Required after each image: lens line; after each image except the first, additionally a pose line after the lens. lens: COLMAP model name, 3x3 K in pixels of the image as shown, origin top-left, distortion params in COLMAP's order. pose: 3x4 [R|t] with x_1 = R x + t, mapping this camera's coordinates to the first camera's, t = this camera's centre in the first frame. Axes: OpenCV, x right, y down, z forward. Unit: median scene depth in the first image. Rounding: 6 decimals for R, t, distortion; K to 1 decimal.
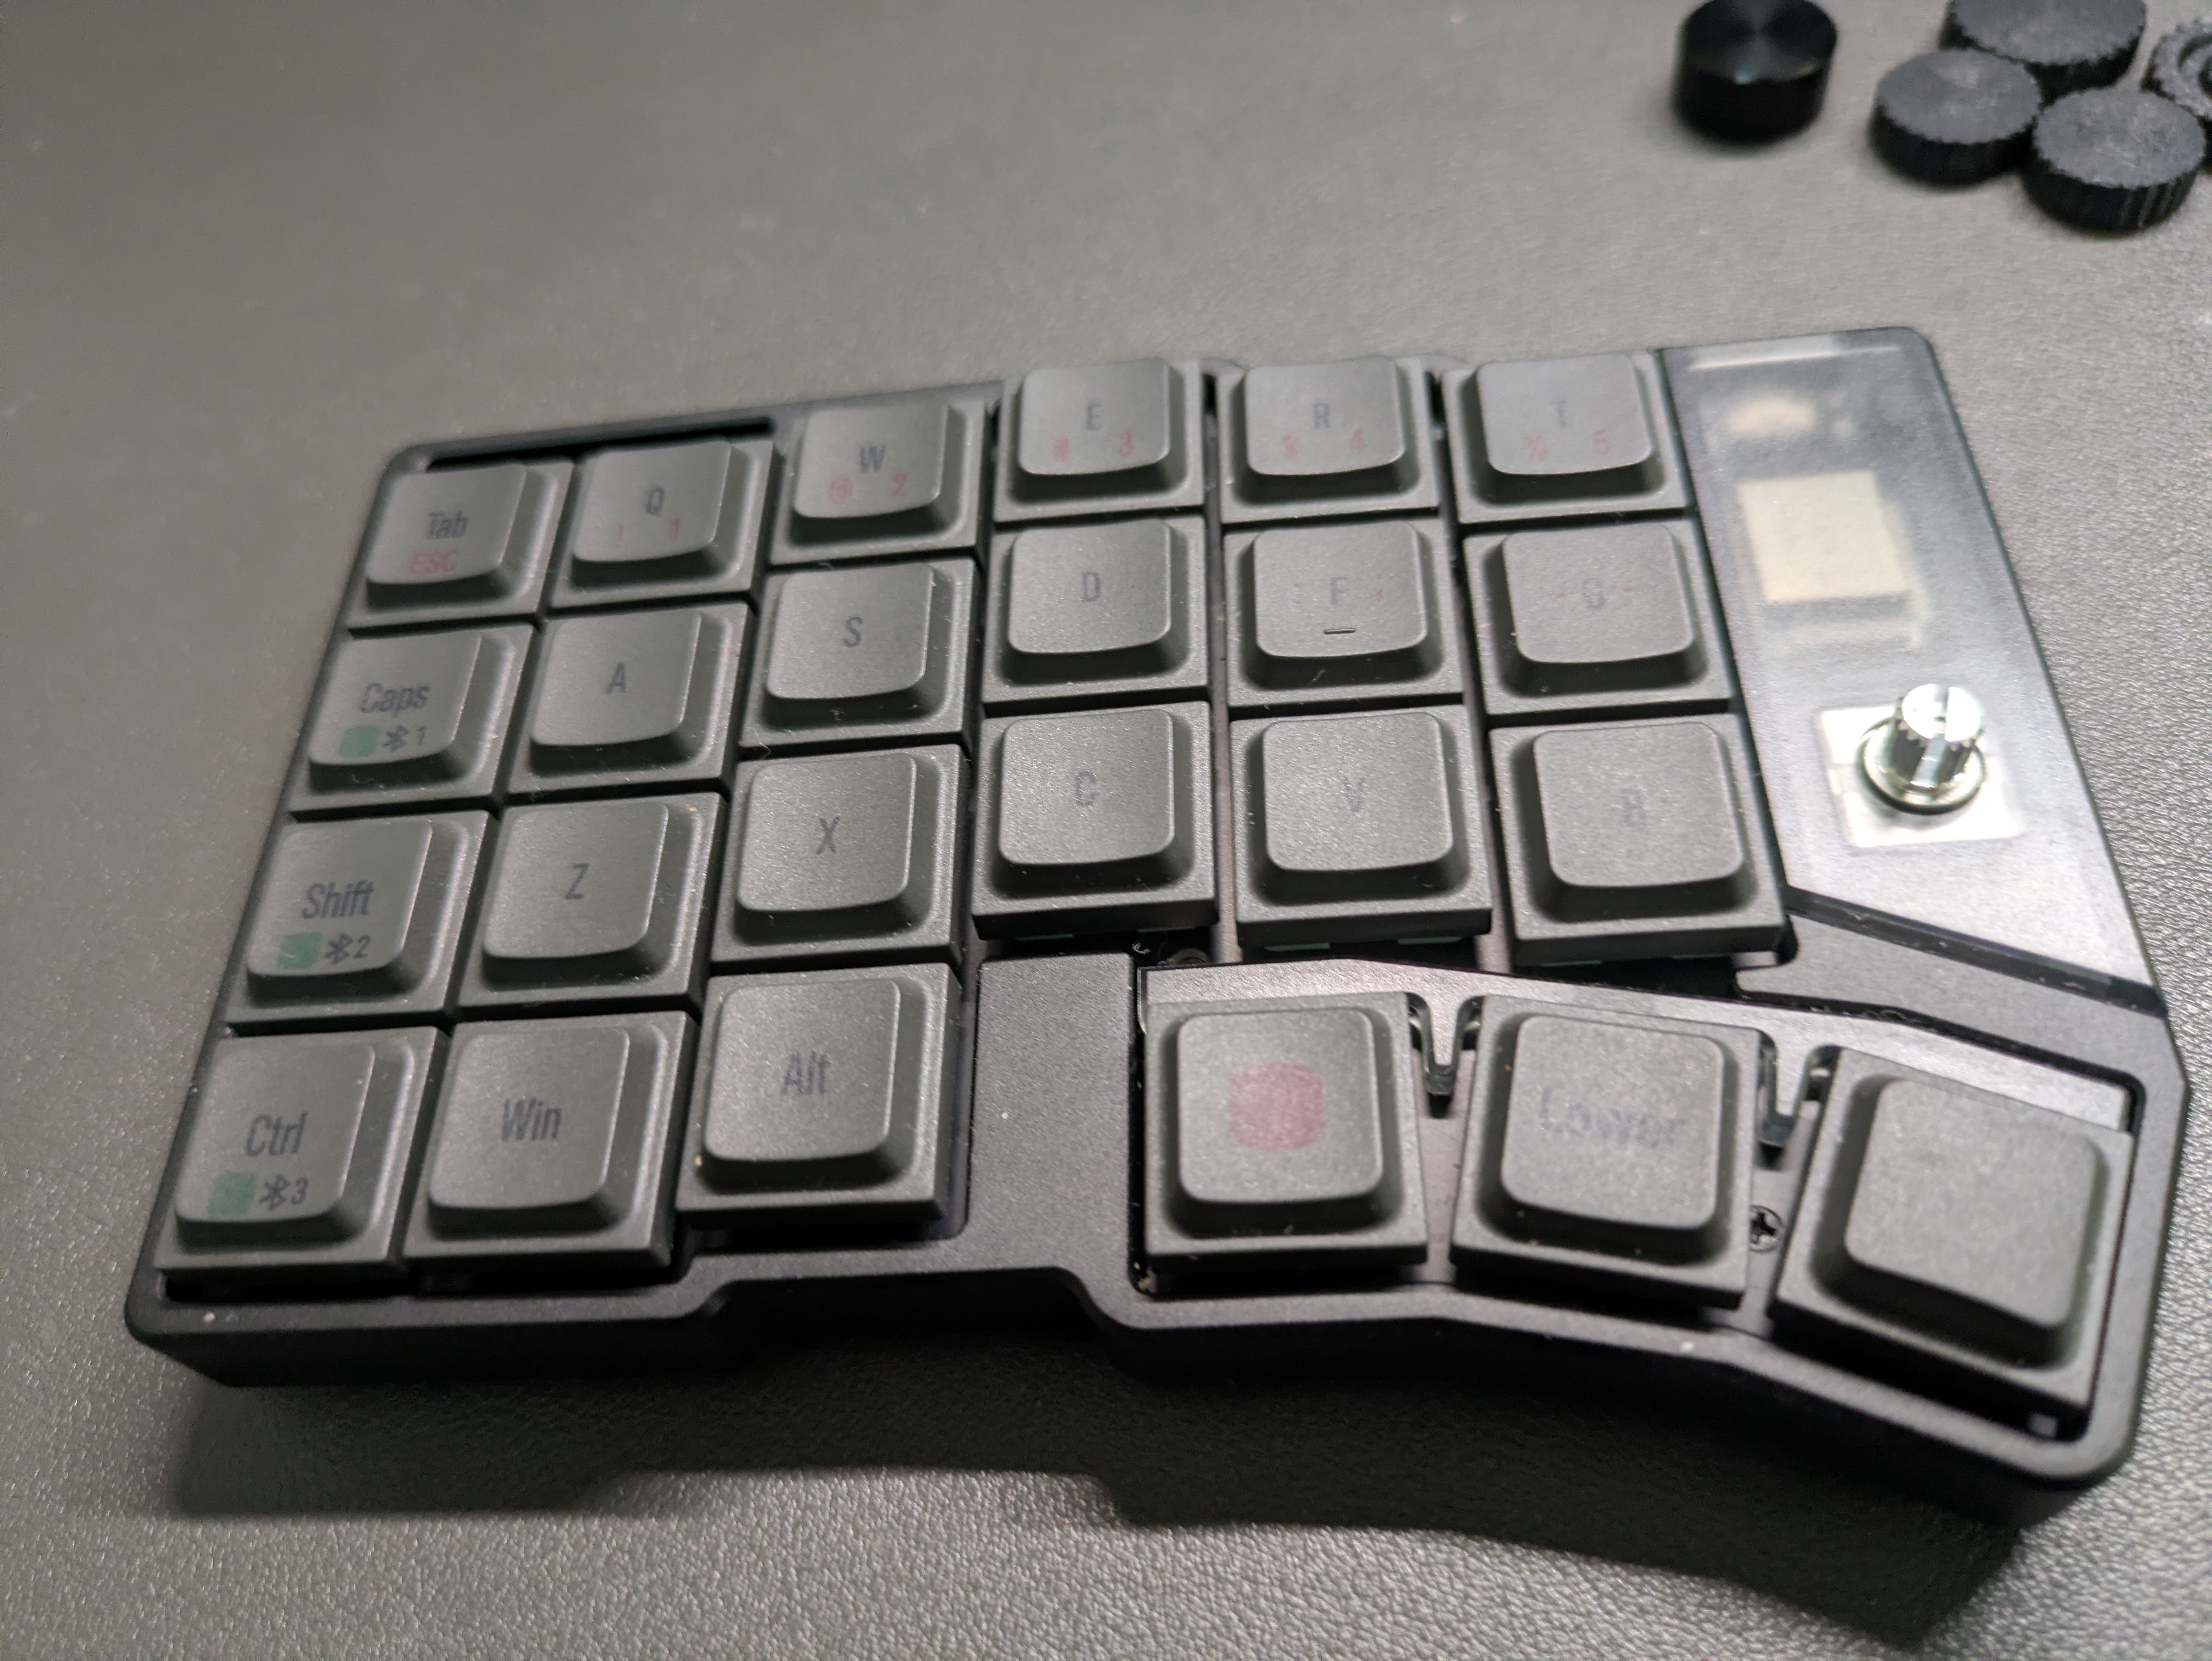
lens RADIAL K [[1728.7, 0, 1109.8], [0, 1728.7, 906.7], [0, 0, 1]] dist [-0.021706, -0.006401]
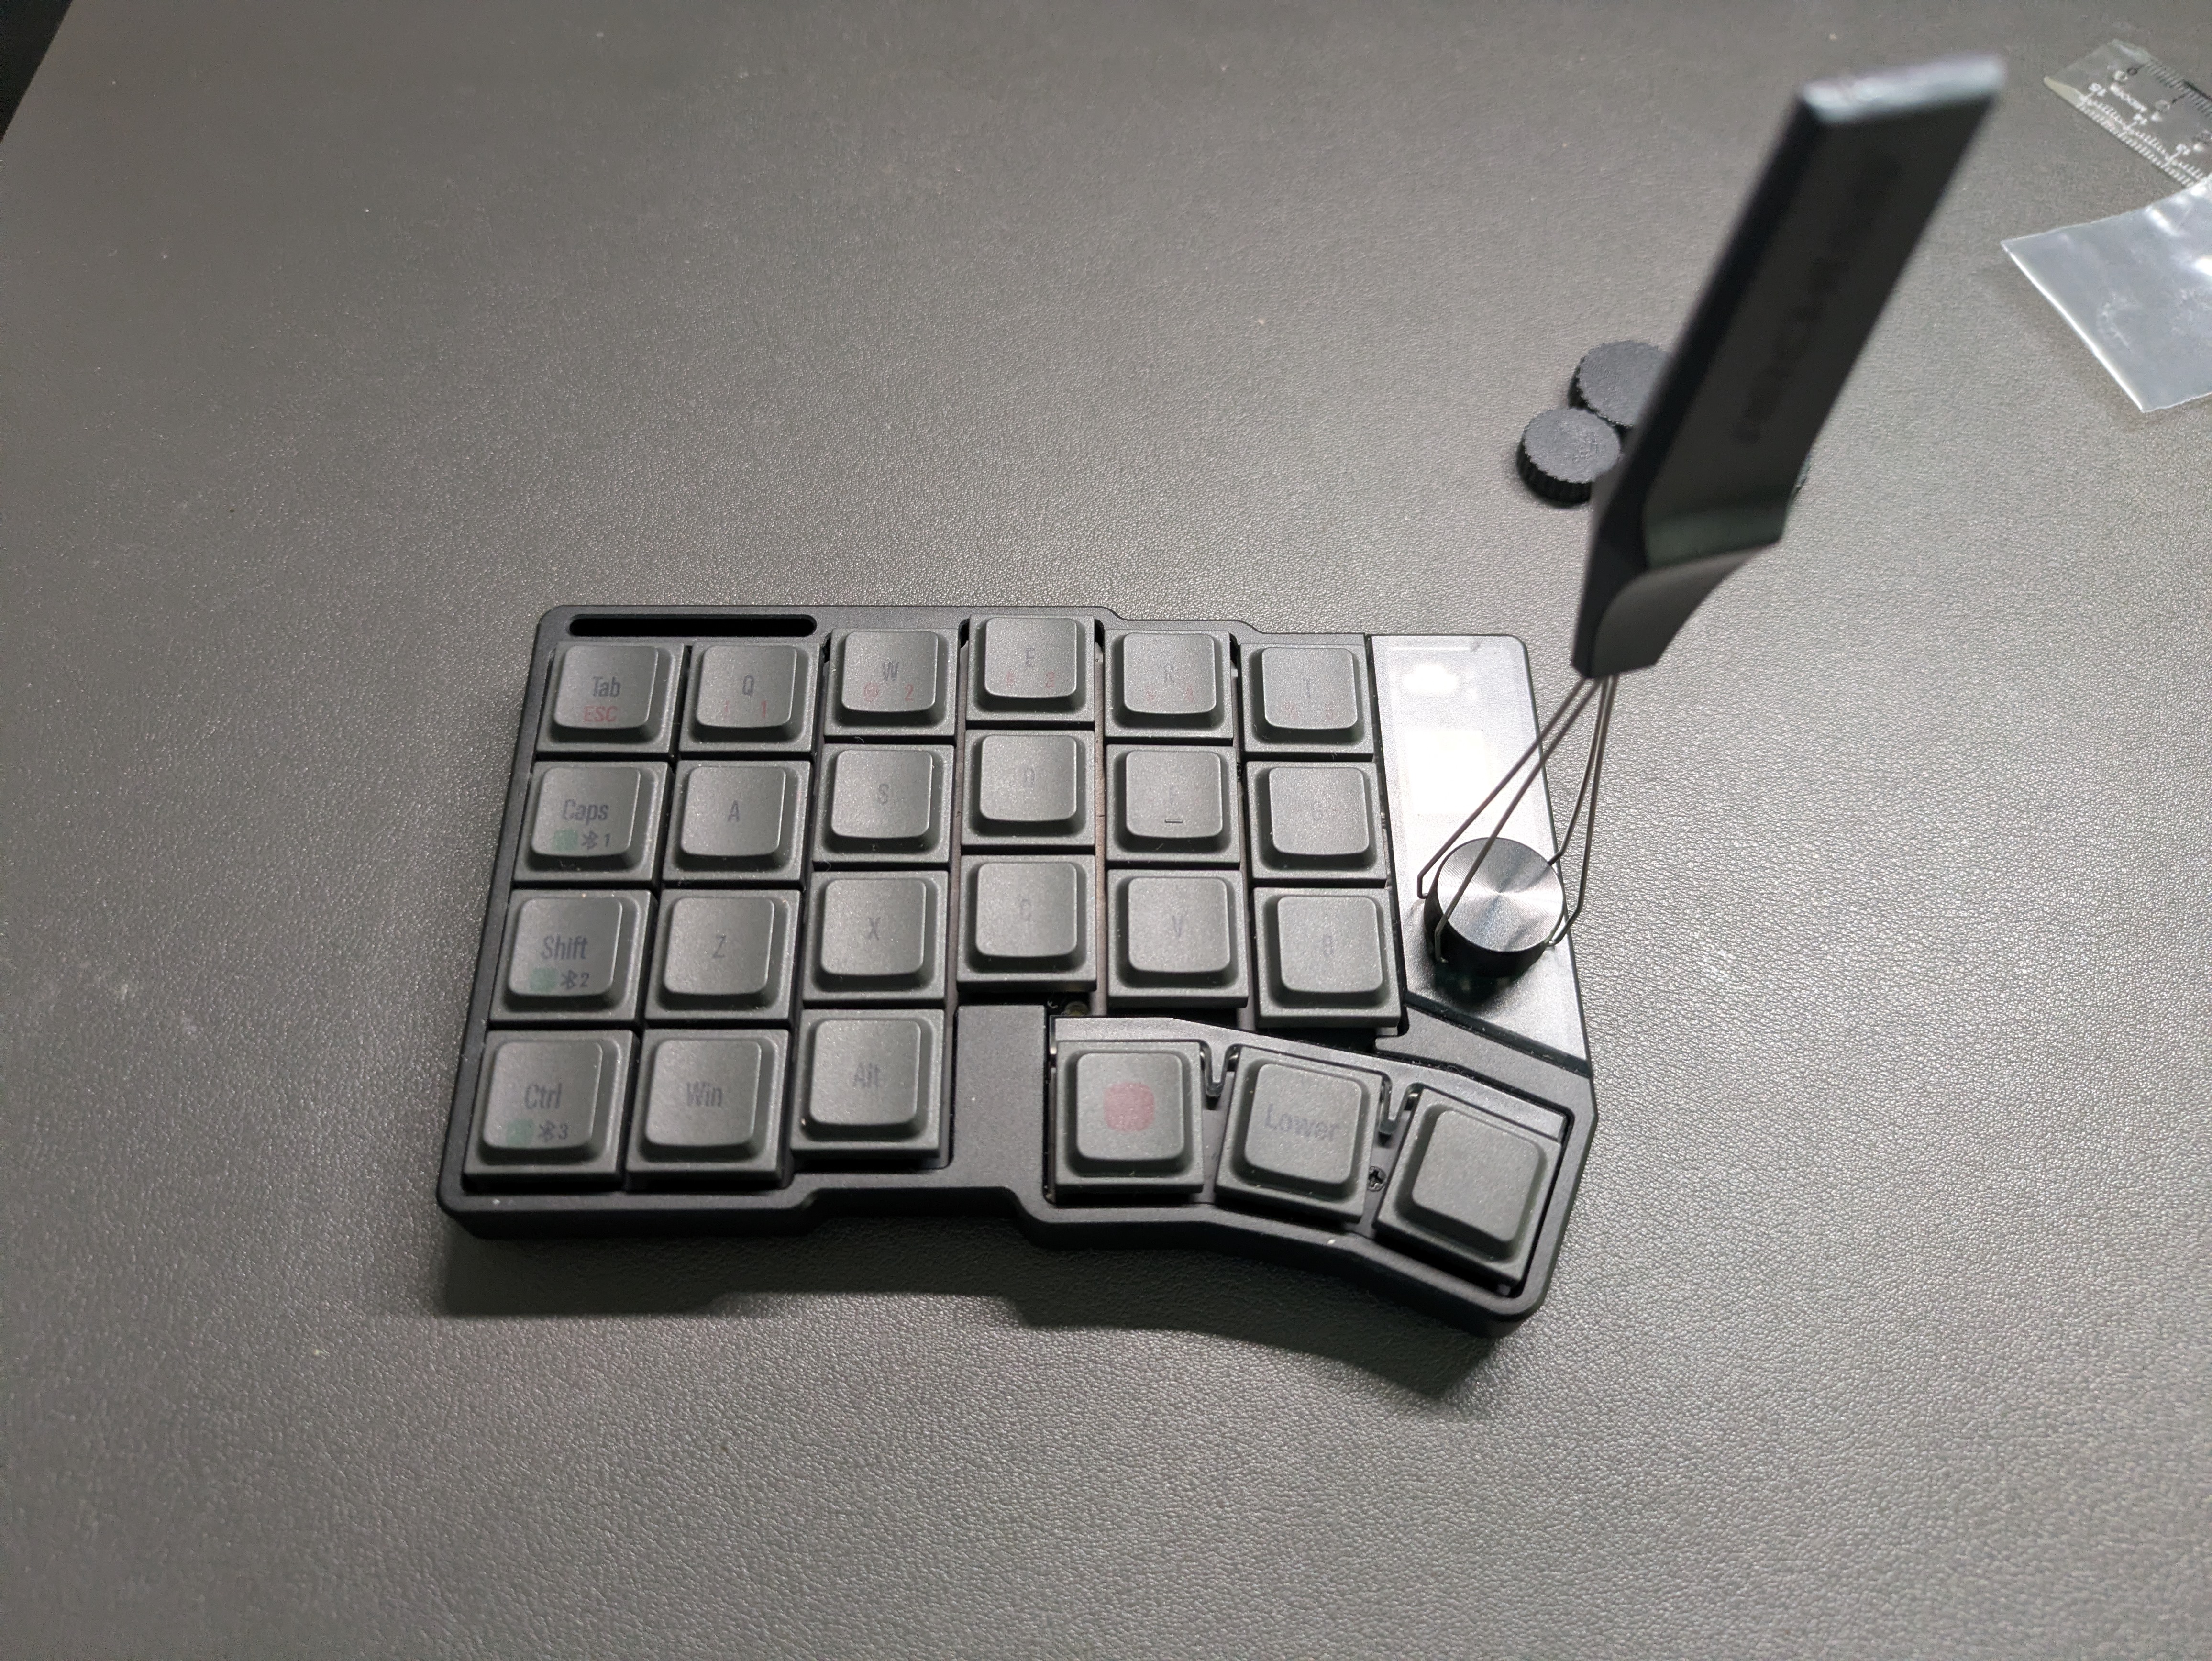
lens RADIAL K [[1675.0, 0, 1106.0], [0, 1675.0, 830.5], [0, 0, 1]] dist [0.044870, -0.073473]
pose [[0.987432, 0.058354, 0.146880, -0.196704], [-0.067061, 0.996229, 0.055043, -0.260382], [-0.143114, -0.064202, 0.987622, -0.713515]]
